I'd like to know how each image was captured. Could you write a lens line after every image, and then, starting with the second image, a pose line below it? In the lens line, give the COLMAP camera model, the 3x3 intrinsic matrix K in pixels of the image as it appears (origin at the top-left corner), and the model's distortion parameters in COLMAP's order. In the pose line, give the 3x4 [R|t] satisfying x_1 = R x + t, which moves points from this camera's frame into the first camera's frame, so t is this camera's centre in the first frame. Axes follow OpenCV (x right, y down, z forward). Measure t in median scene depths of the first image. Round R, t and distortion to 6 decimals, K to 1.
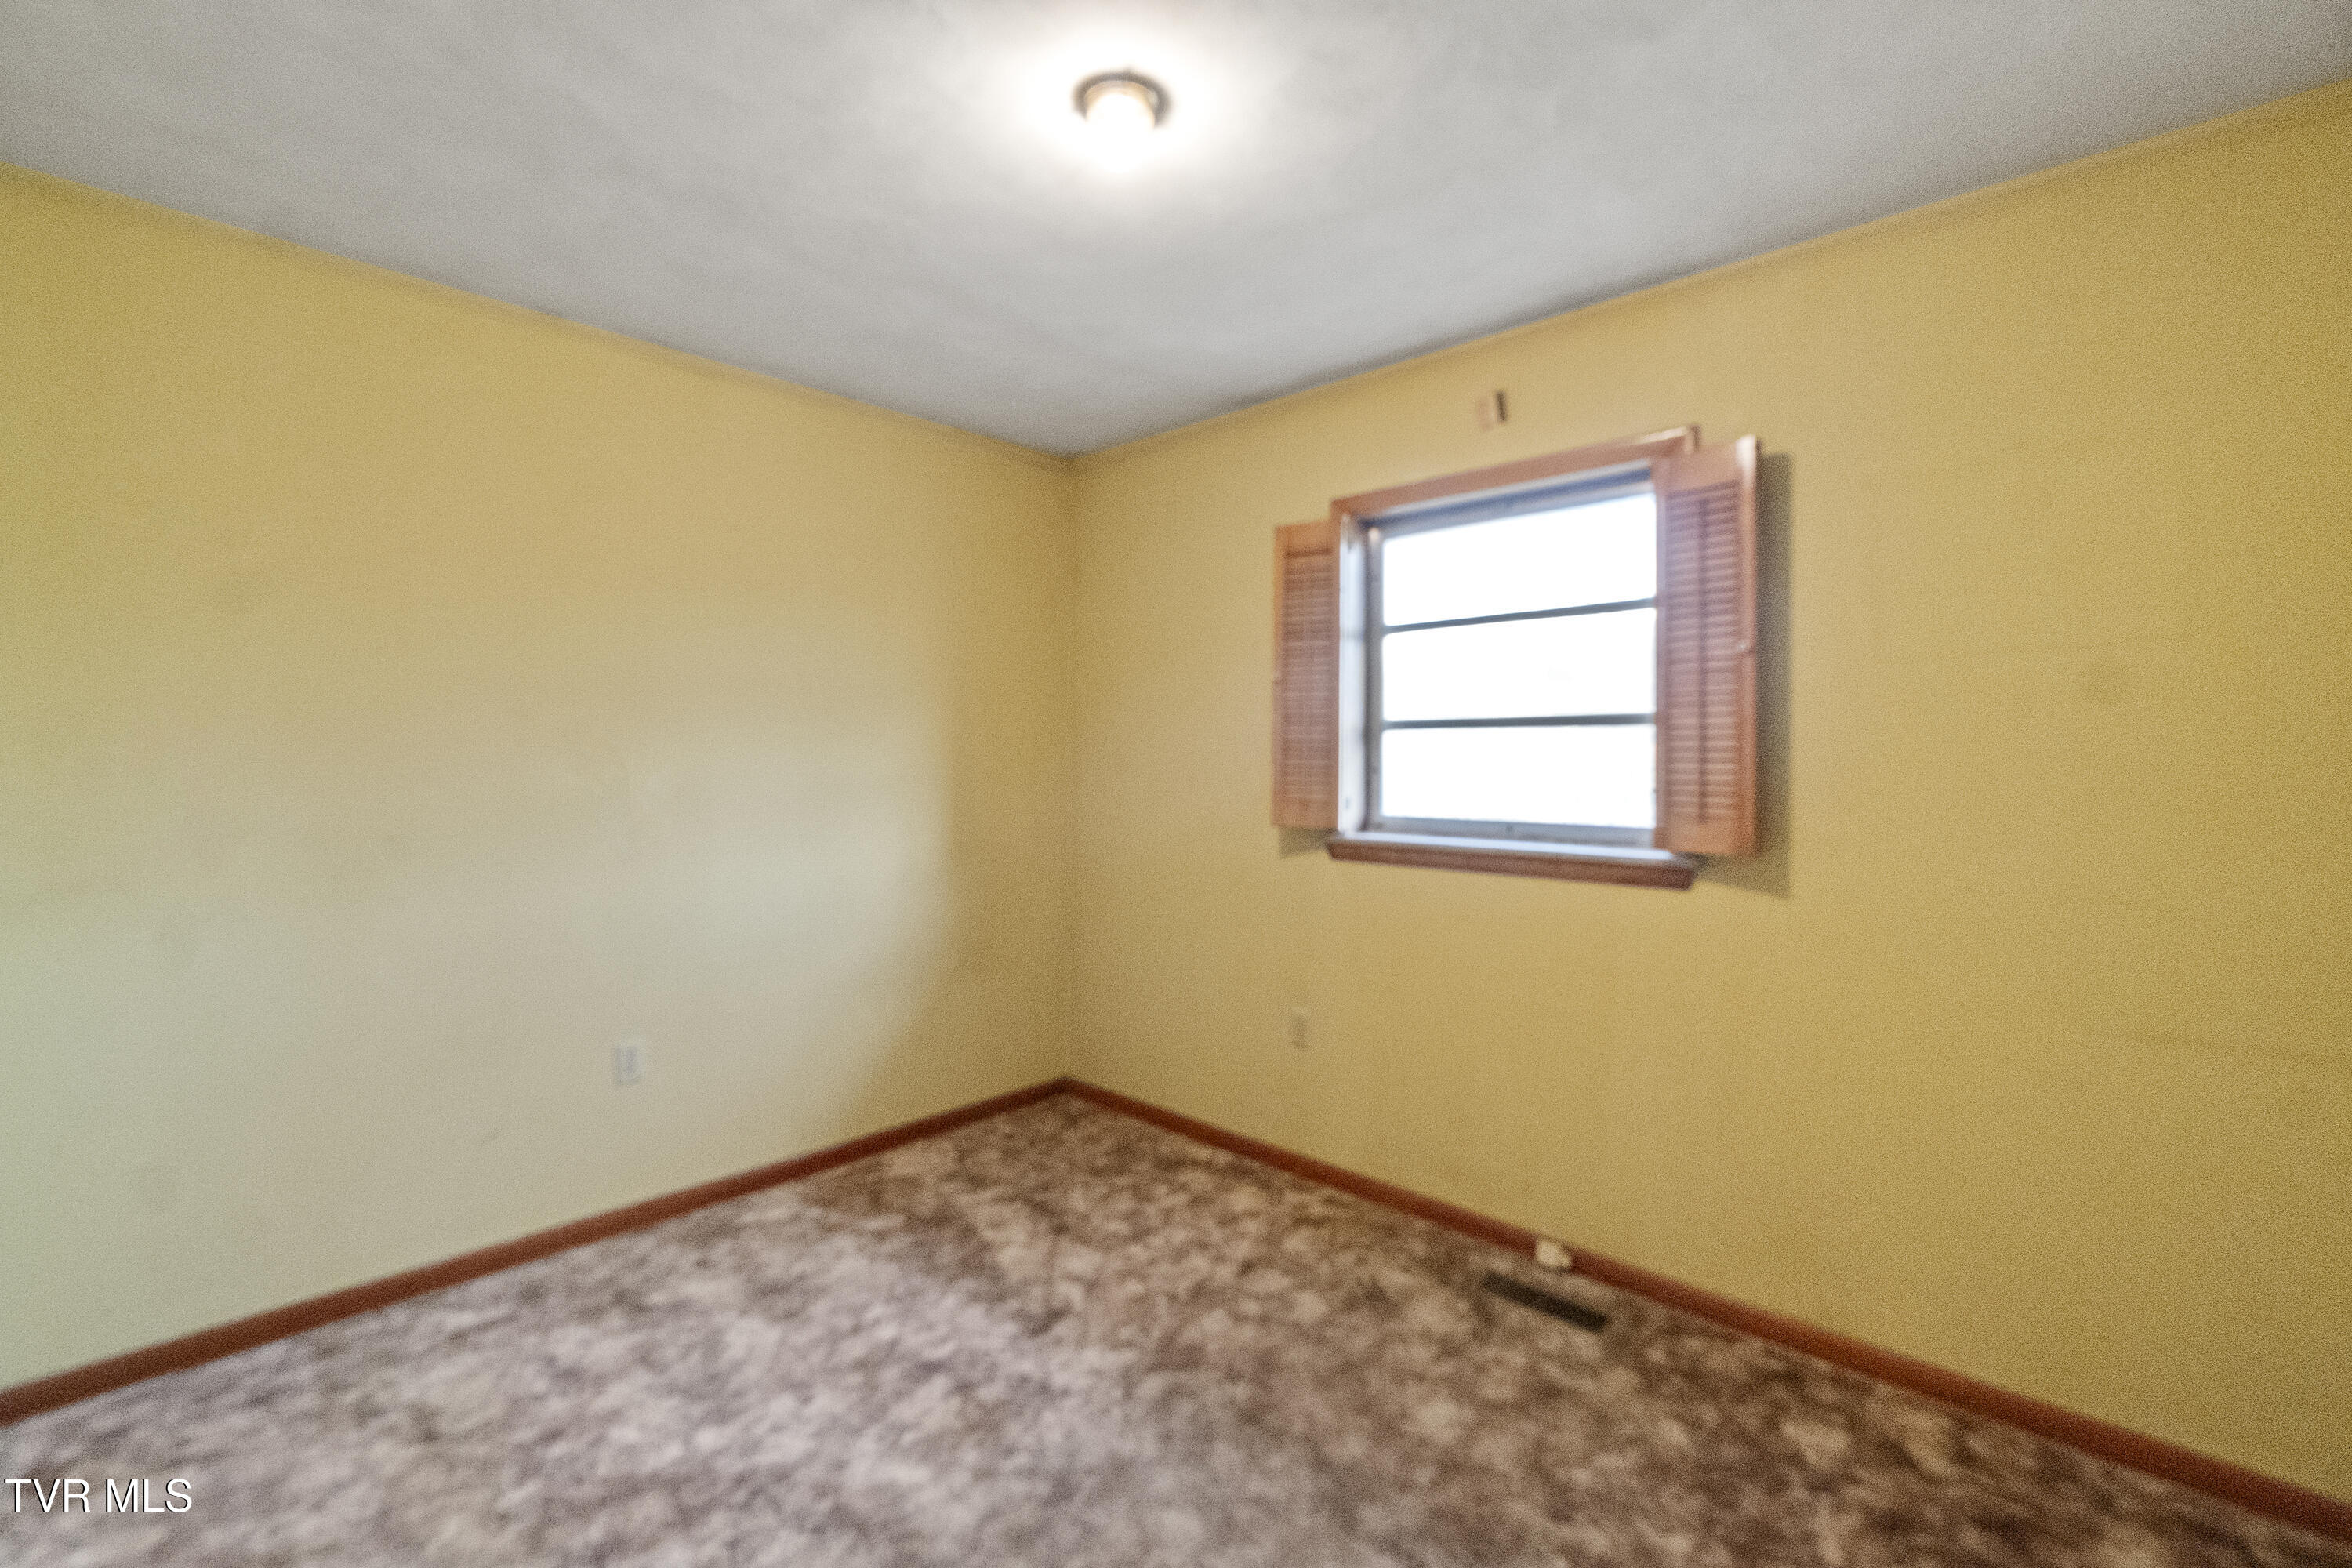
lens RADIAL K [[1023.1, 0, 1168.7], [0, 1023.1, 796.0], [0, 0, 1]] dist [-0.001271, 0.000583]
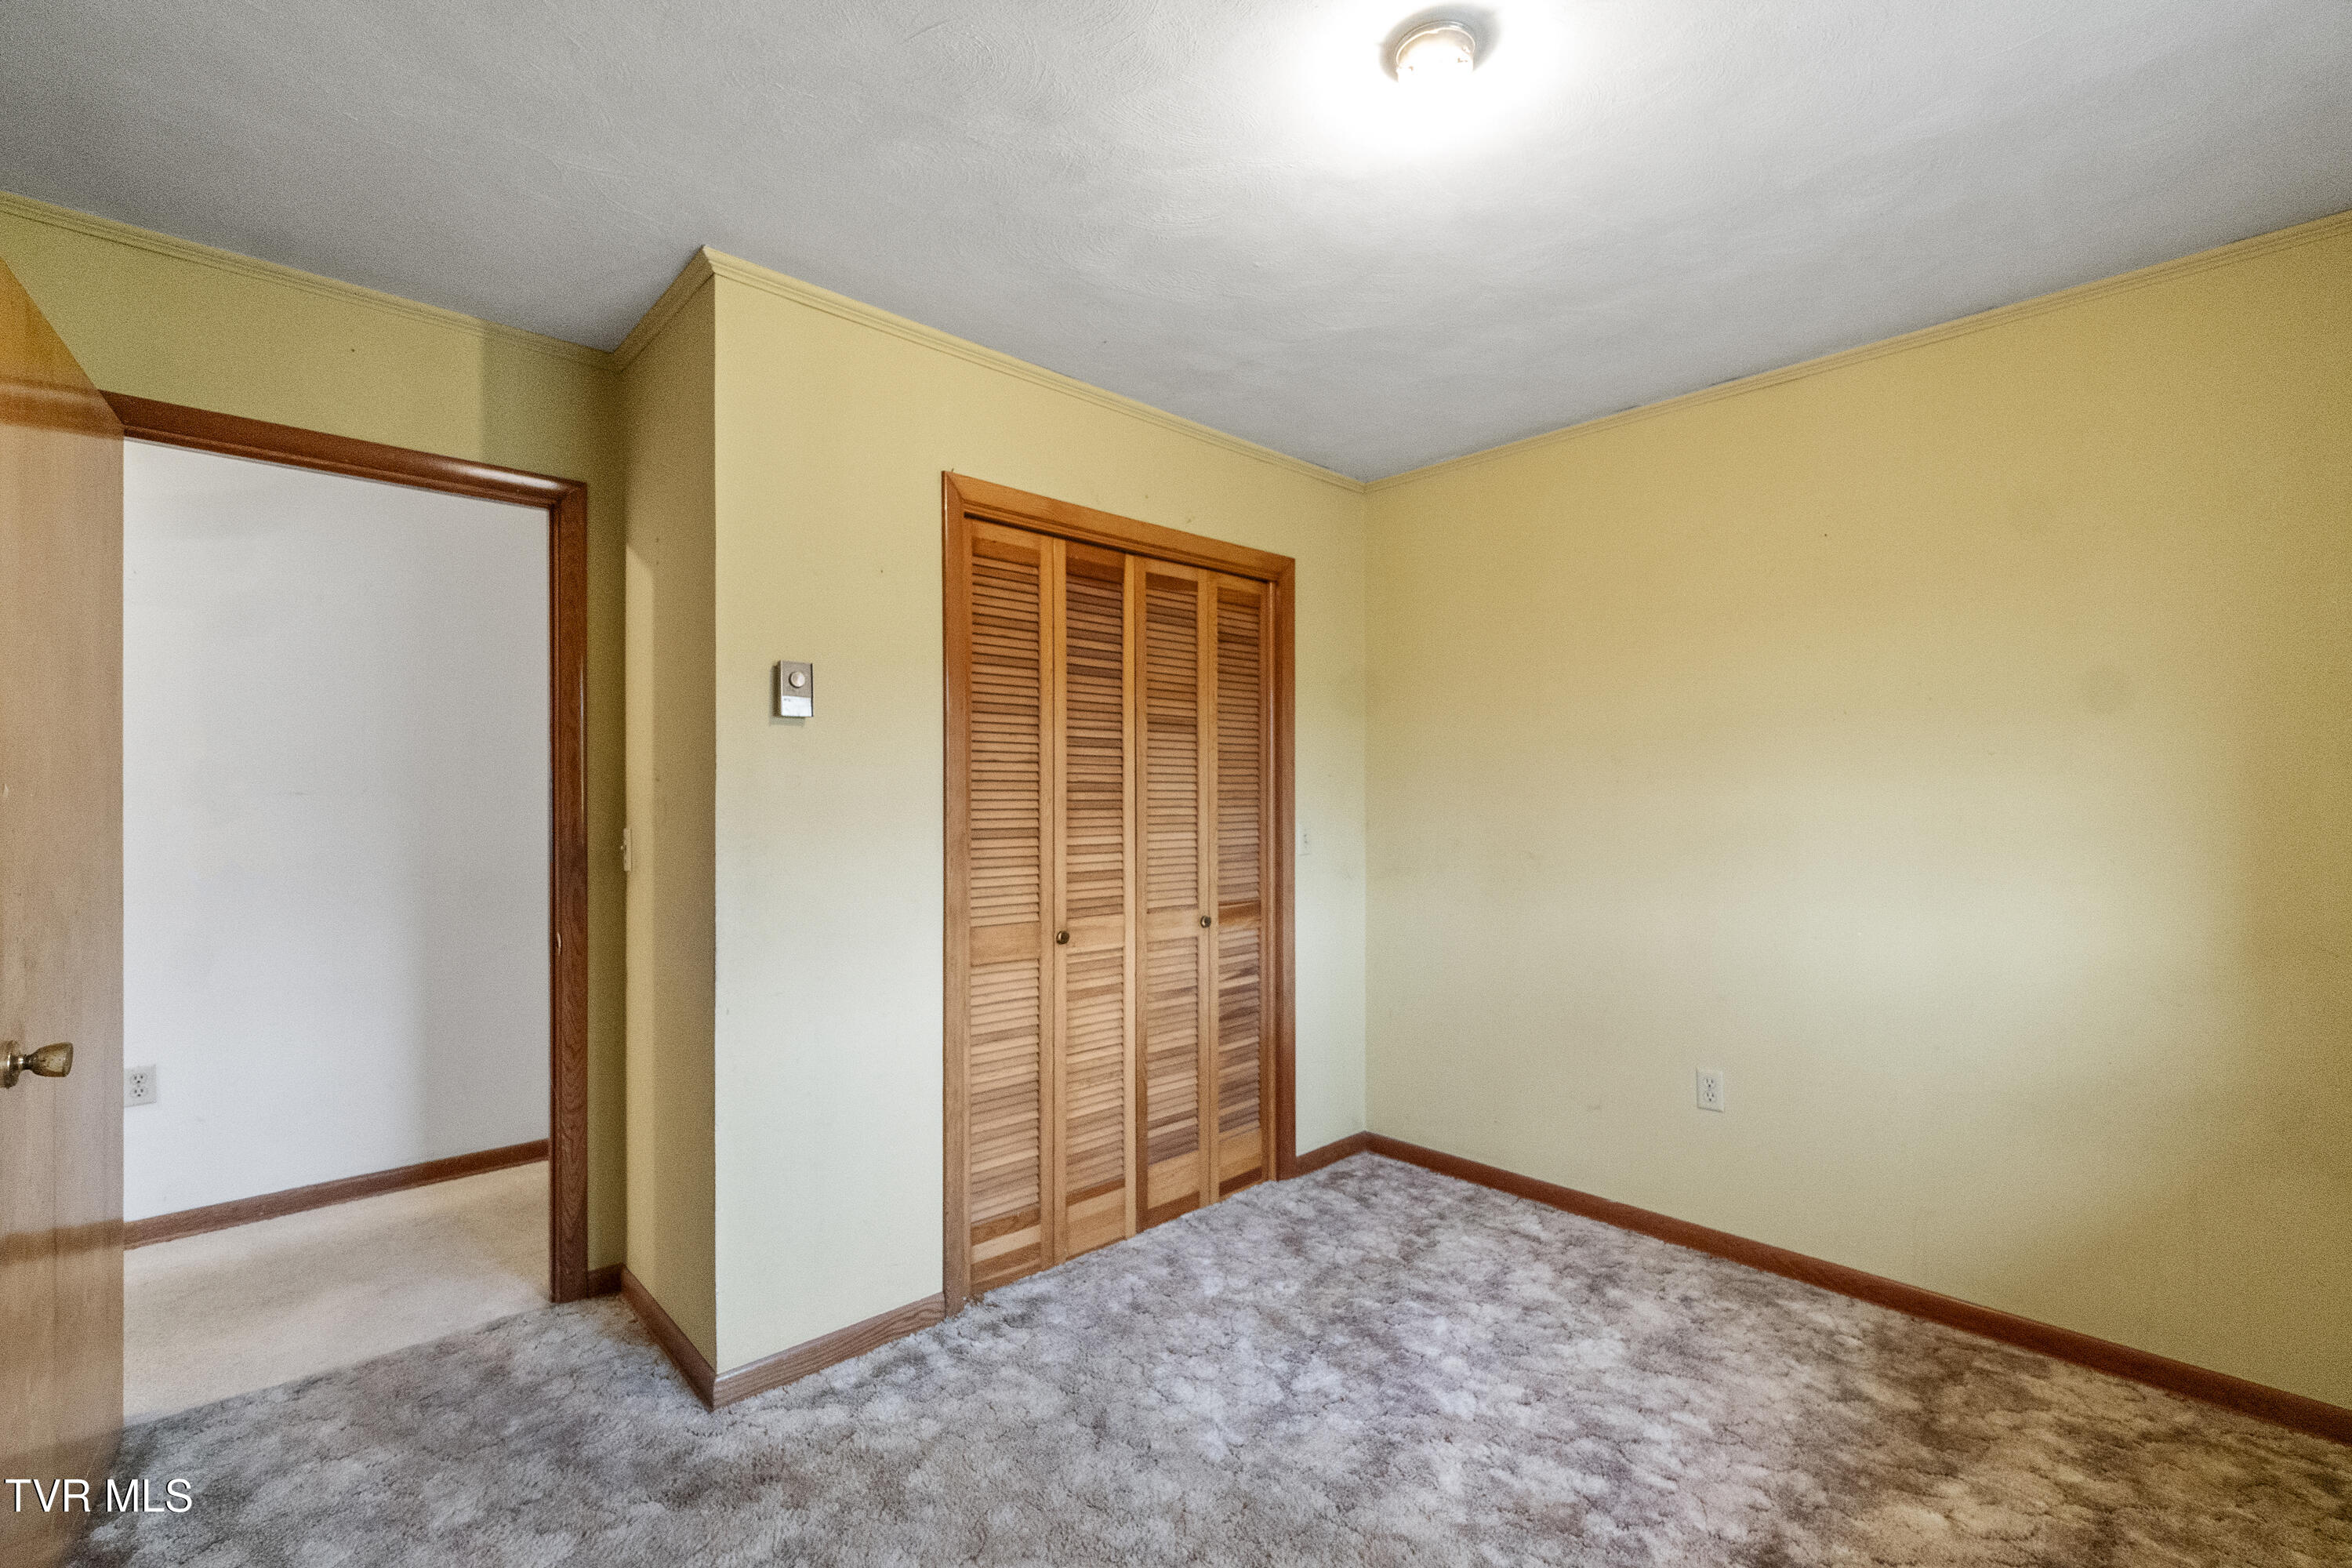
lens RADIAL K [[1023.1, 0, 1168.7], [0, 1023.1, 796.0], [0, 0, 1]] dist [-0.001271, 0.000583]
pose [[-0.058068, -0.014273, -0.998211, 0.650328], [-0.042914, 0.999009, -0.011788, 0.006337], [0.997390, 0.042153, -0.058623, 0.624567]]
